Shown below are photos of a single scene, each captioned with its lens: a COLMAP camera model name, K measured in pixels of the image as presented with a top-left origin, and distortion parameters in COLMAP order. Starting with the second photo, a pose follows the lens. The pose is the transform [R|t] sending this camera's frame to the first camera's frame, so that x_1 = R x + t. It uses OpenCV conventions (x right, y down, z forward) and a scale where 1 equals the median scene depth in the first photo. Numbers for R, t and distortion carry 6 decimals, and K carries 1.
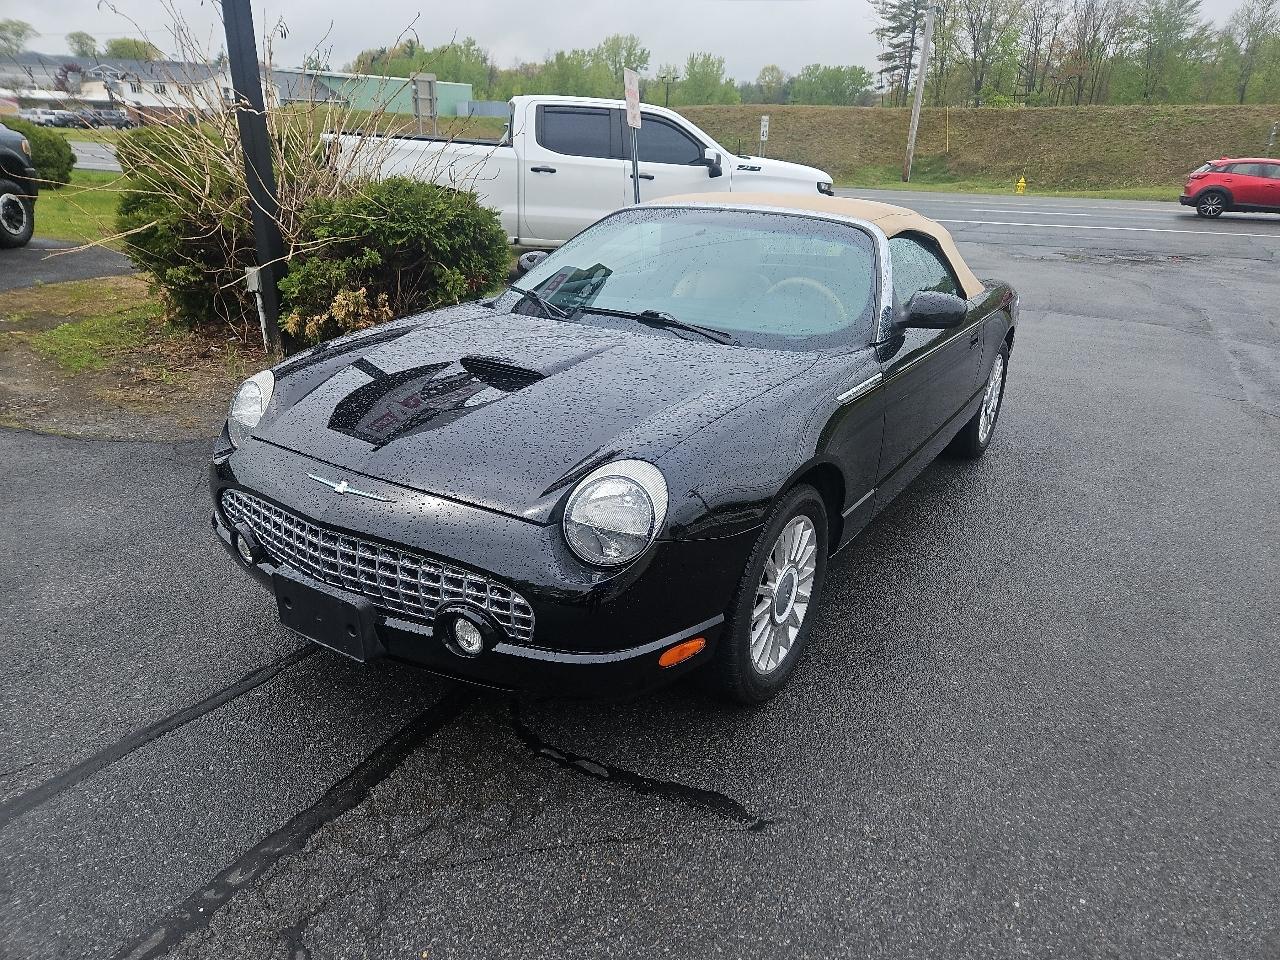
lens RADIAL K [[855.0, 0, 641.4], [0, 855.0, 493.6], [0, 0, 1]] dist [0.078271, -0.064110]
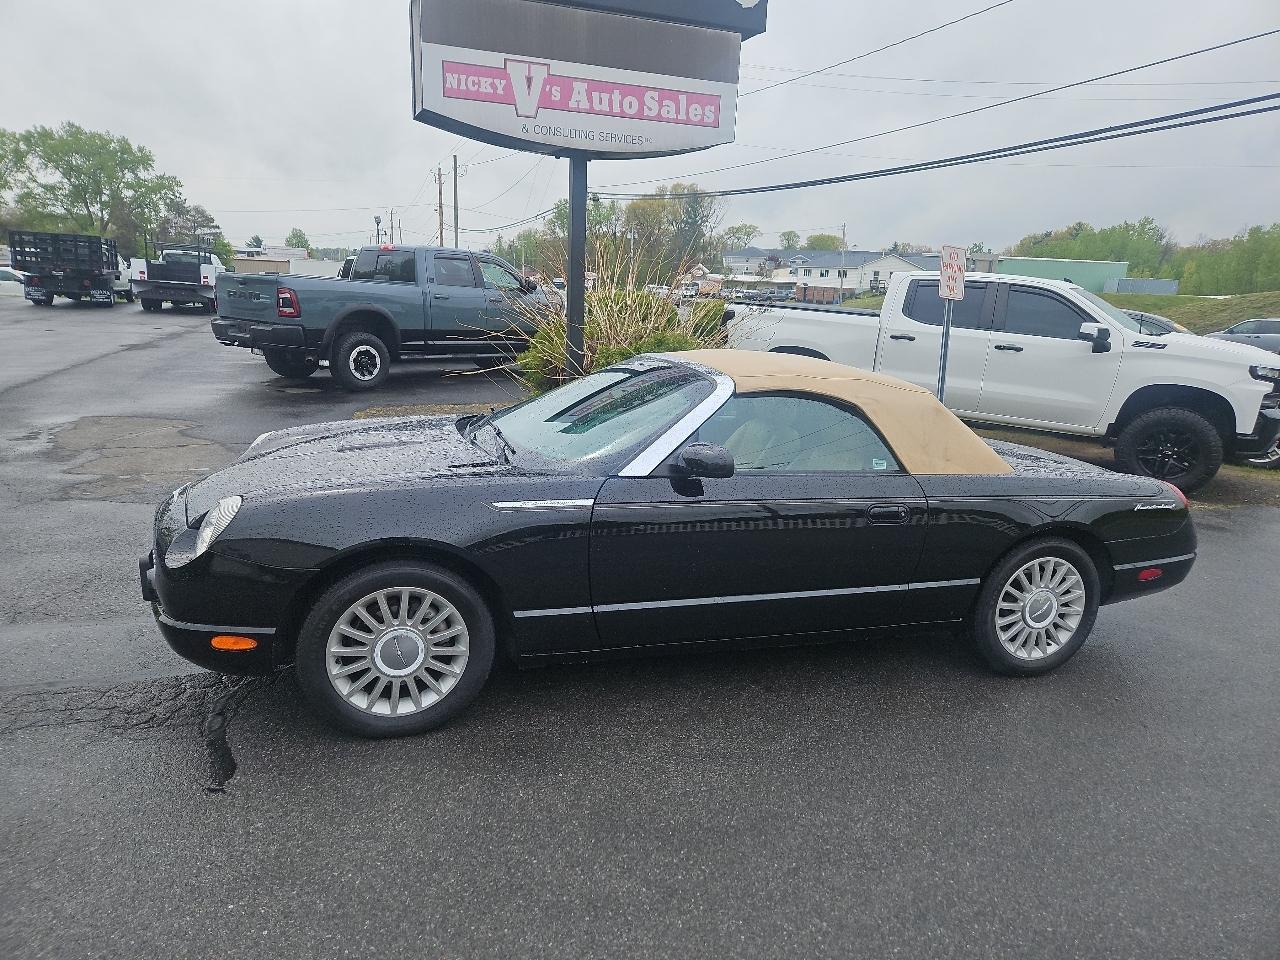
lens RADIAL K [[855.0, 0, 632.5], [0, 855.0, 481.0], [0, 0, 1]] dist [0.078271, -0.064110]
pose [[0.765074, 0.148031, -0.626697, 0.308988], [-0.267472, 0.958346, -0.100163, -0.020920], [0.585765, 0.244256, 0.772799, 0.056955]]
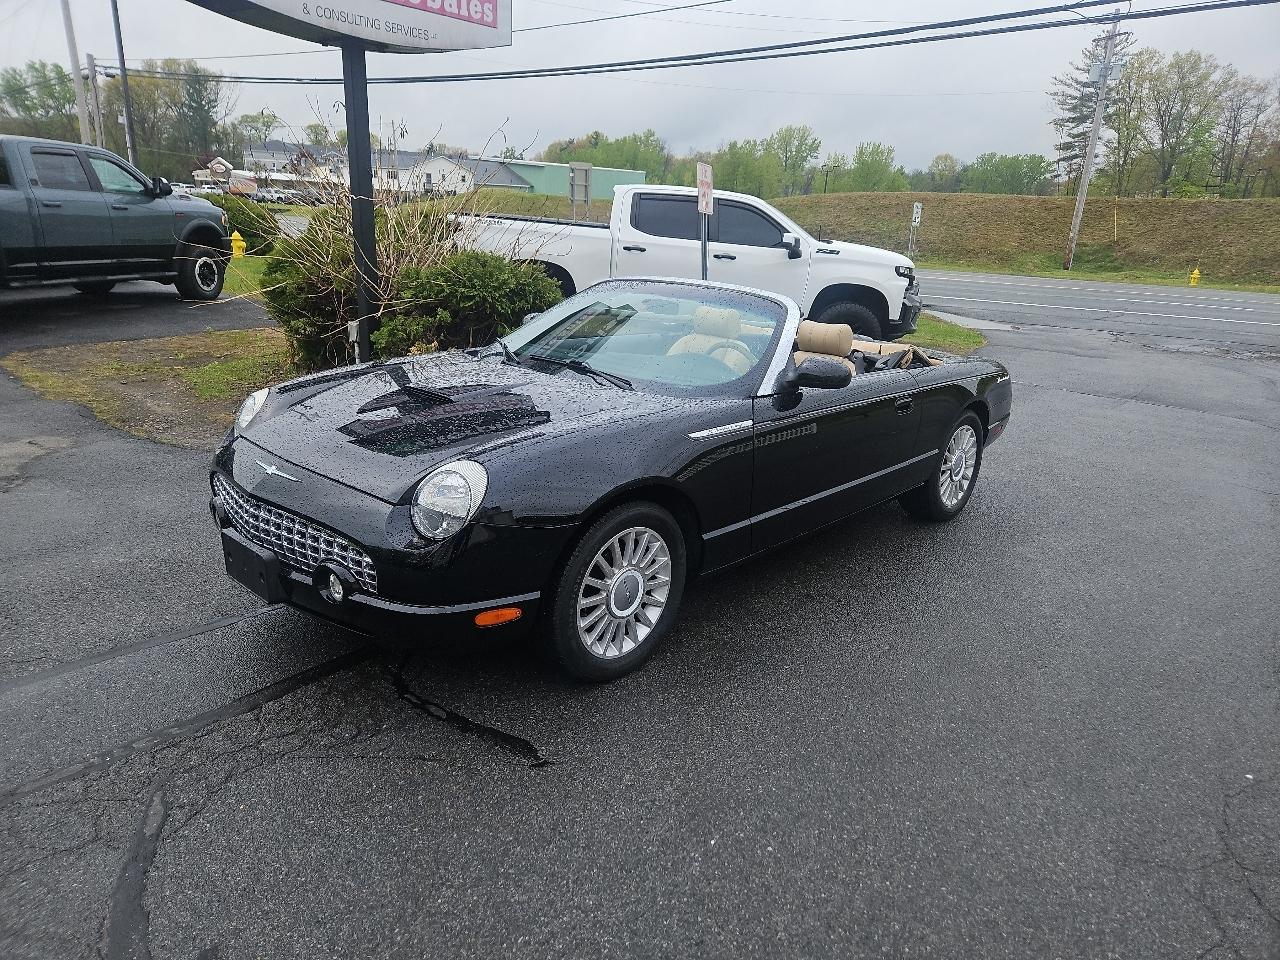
lens RADIAL K [[855.0, 0, 640.1], [0, 855.0, 484.1], [0, 0, 1]] dist [0.078271, -0.064110]
pose [[0.982567, 0.072117, -0.171349, 0.104099], [-0.087774, 0.992454, -0.085621, 0.018481], [0.163882, 0.099169, 0.981483, -0.050595]]
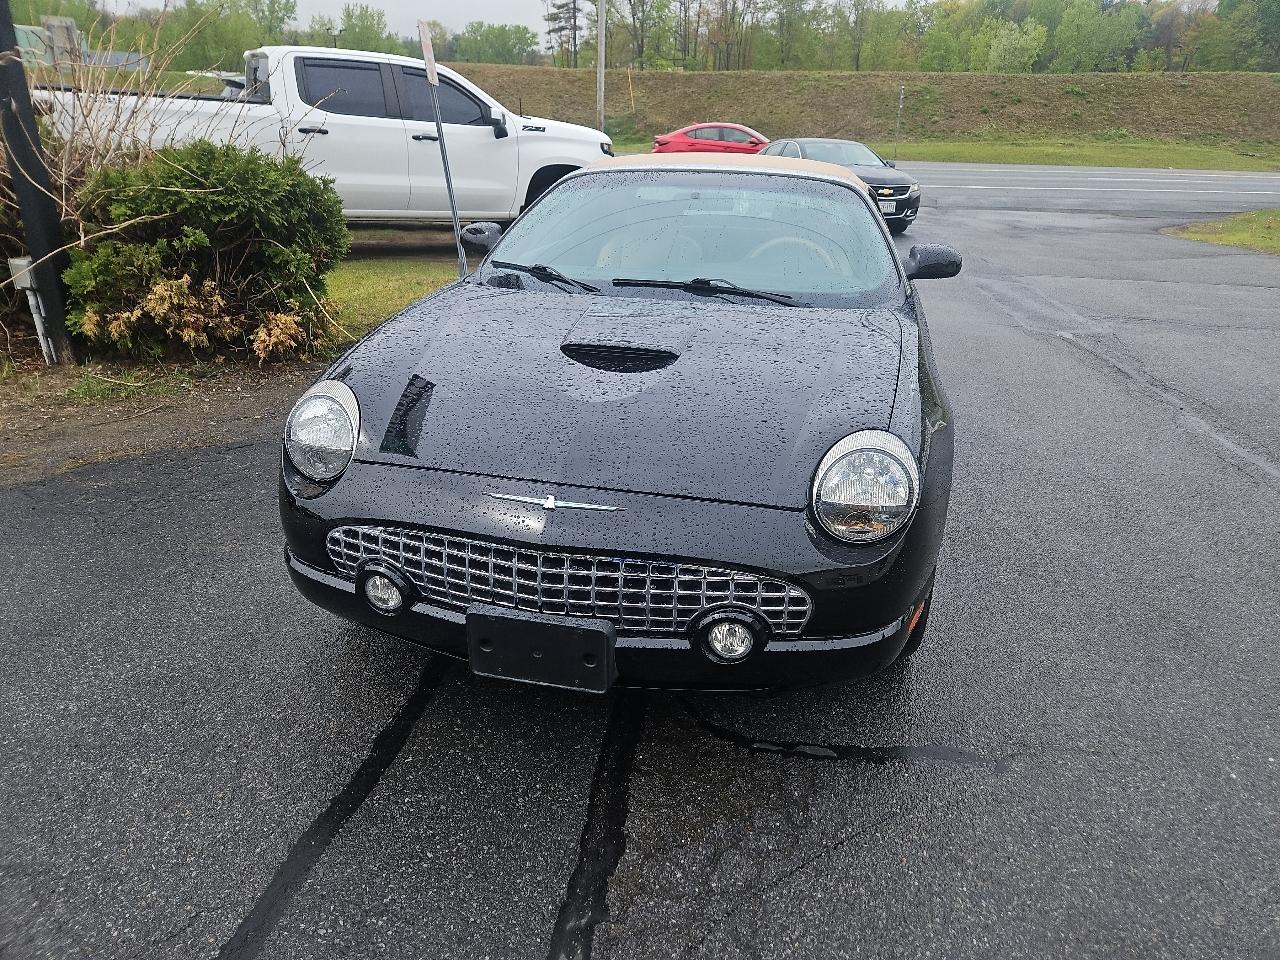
lens RADIAL K [[855.0, 0, 646.8], [0, 855.0, 485.8], [0, 0, 1]] dist [0.078271, -0.064110]
pose [[0.938744, -0.139959, 0.314915, -0.124145], [0.130105, 0.990125, 0.052210, -0.013439], [-0.319112, -0.008040, 0.947683, 0.034117]]
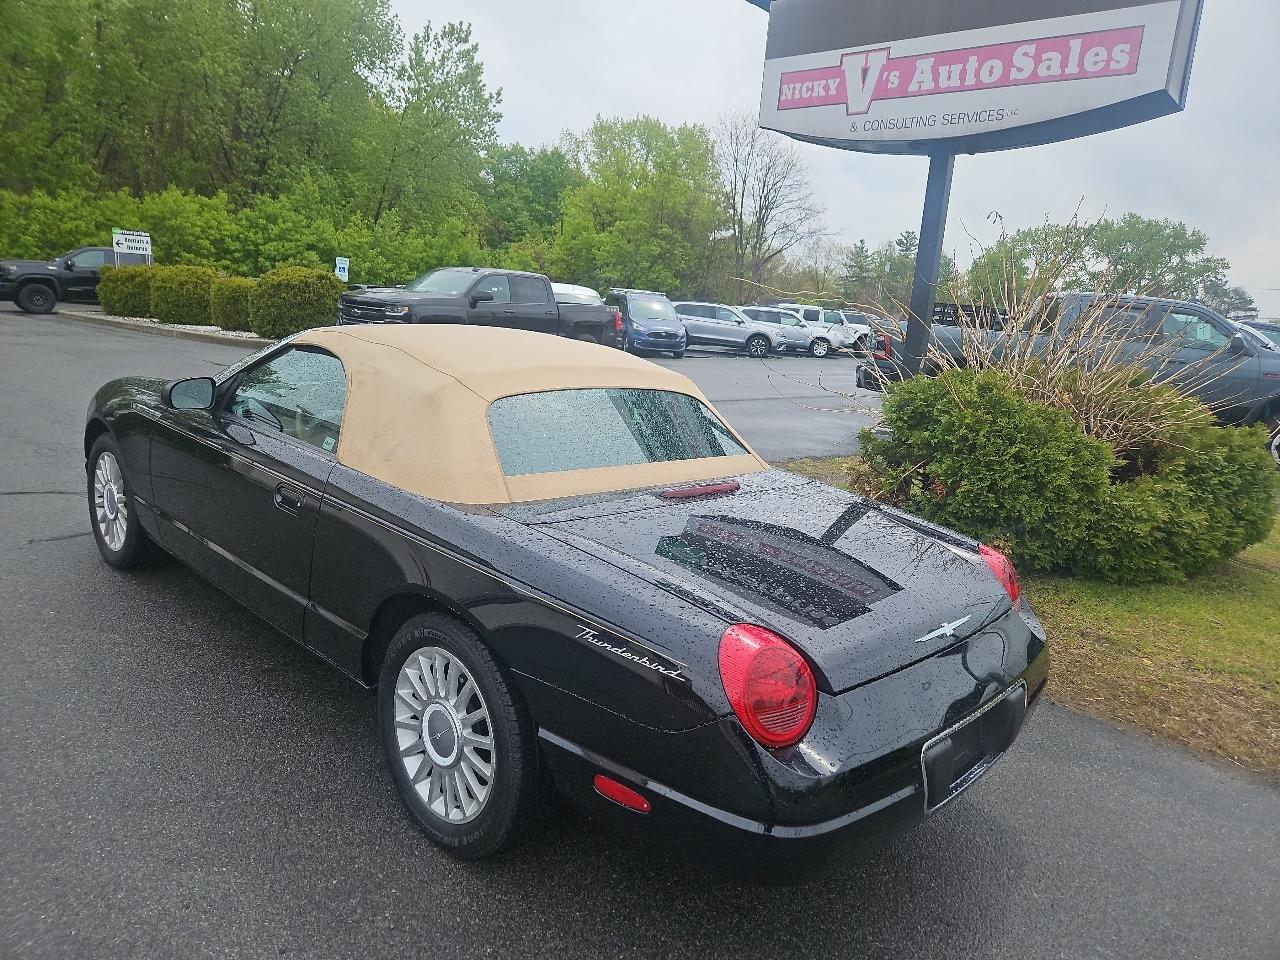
lens RADIAL K [[854.1, 0, 634.0], [0, 854.1, 481.9], [0, 0, 1]] dist [0.066044, -0.049552]
pose [[-0.191238, 0.158472, -0.968666, 0.431364], [-0.456055, 0.859542, 0.230656, -0.205533], [0.869162, 0.485875, -0.092105, 0.547130]]
